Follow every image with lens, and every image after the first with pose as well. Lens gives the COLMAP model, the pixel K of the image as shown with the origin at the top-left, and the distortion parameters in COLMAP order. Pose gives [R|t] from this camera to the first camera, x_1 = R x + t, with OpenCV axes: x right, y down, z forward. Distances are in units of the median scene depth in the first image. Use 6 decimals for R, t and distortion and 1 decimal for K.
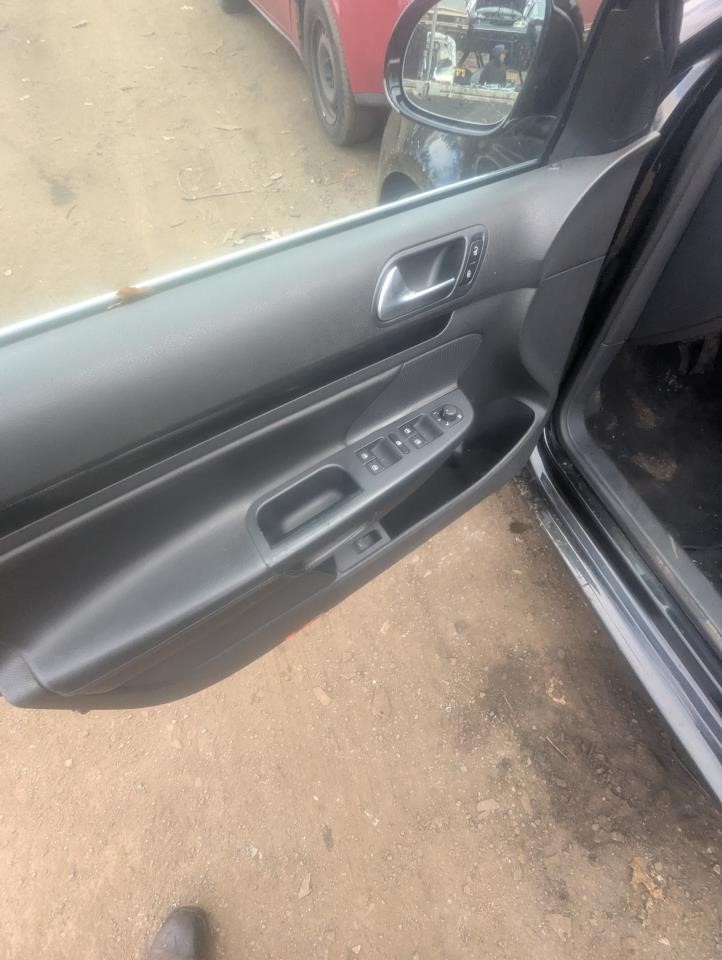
lens RADIAL K [[456.4, 0, 361.8], [0, 456.4, 482.7], [0, 0, 1]] dist [-0.000588, 0.003149]
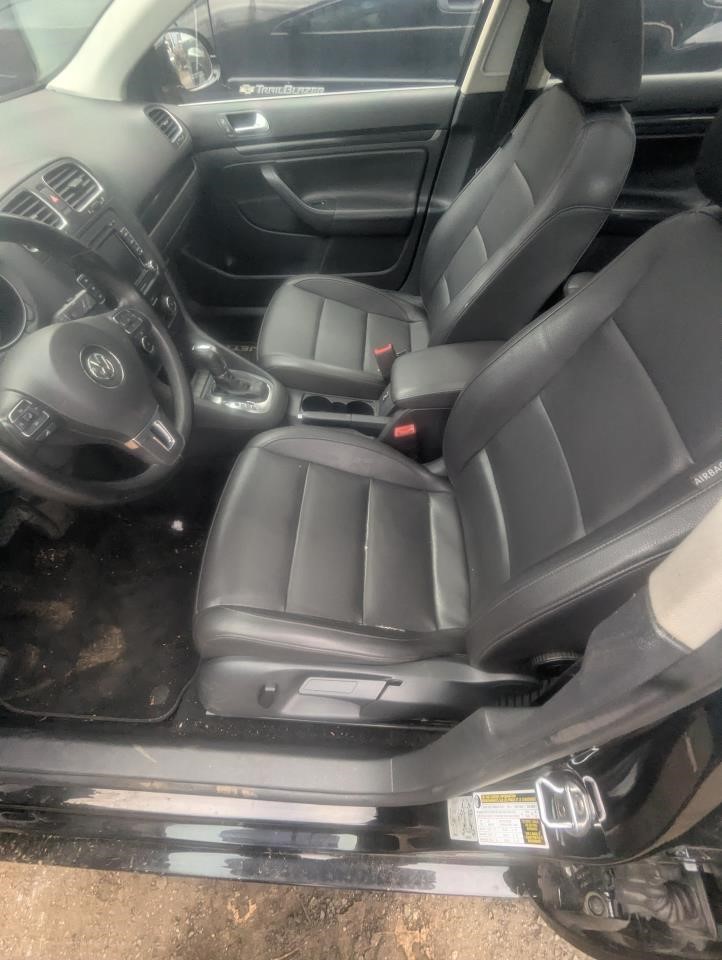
lens RADIAL K [[456.4, 0, 369.1], [0, 456.4, 480.5], [0, 0, 1]] dist [-0.000588, 0.003149]
pose [[0.376649, -0.712333, 0.592214, 0.560832], [0.774396, 0.592957, 0.220710, -0.027117], [-0.508376, 0.375478, 0.774964, -0.097633]]
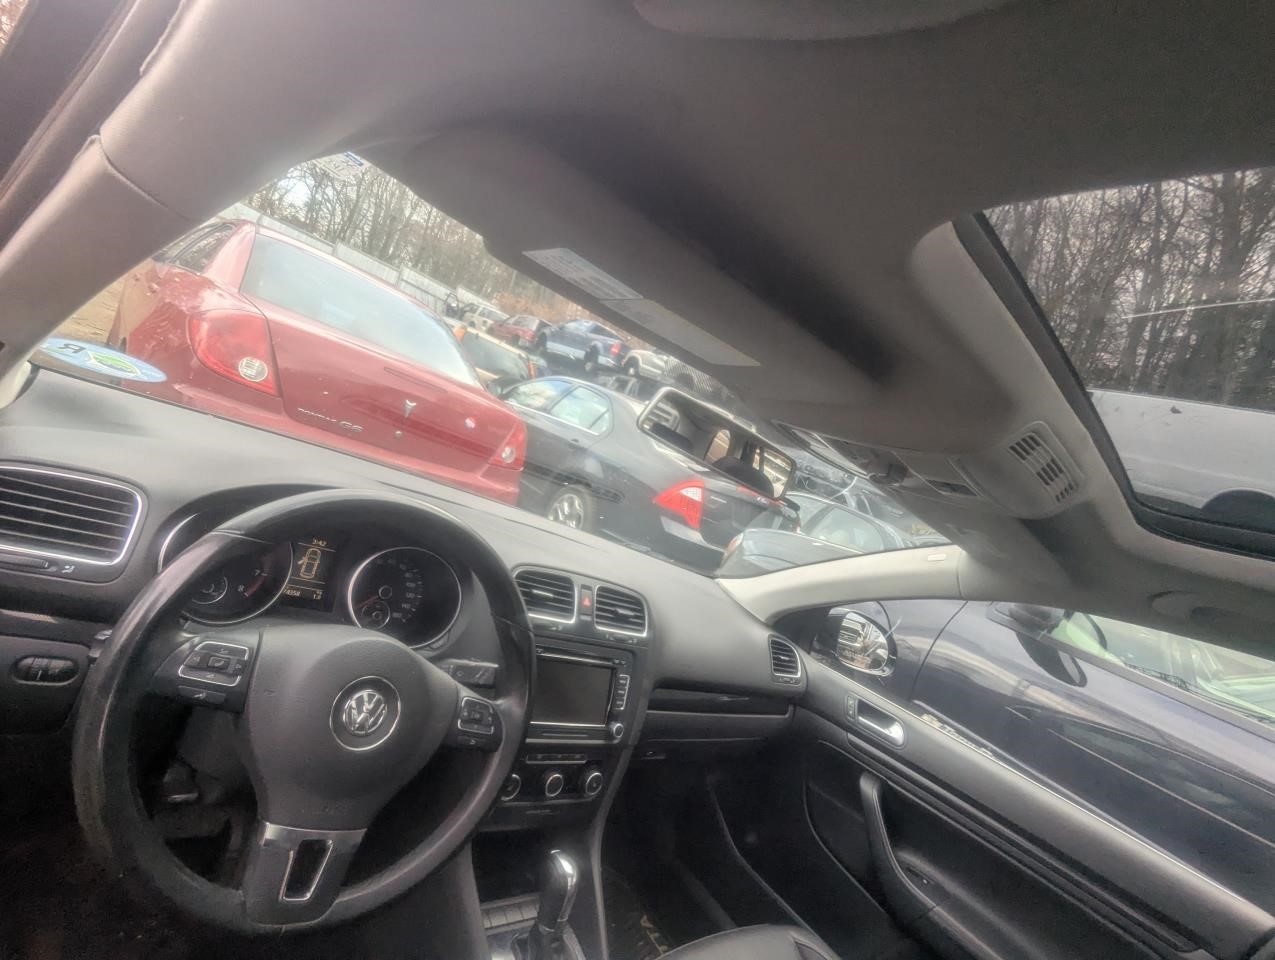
lens RADIAL K [[606.2, 0, 637.7], [0, 606.2, 479.8], [0, 0, 1]] dist [-0.000588, 0.003149]
pose [[0.849157, 0.389101, 0.357118, 0.805516], [0.028746, 0.641126, -0.766897, 0.023496], [-0.527358, 0.661482, 0.533231, -0.055200]]
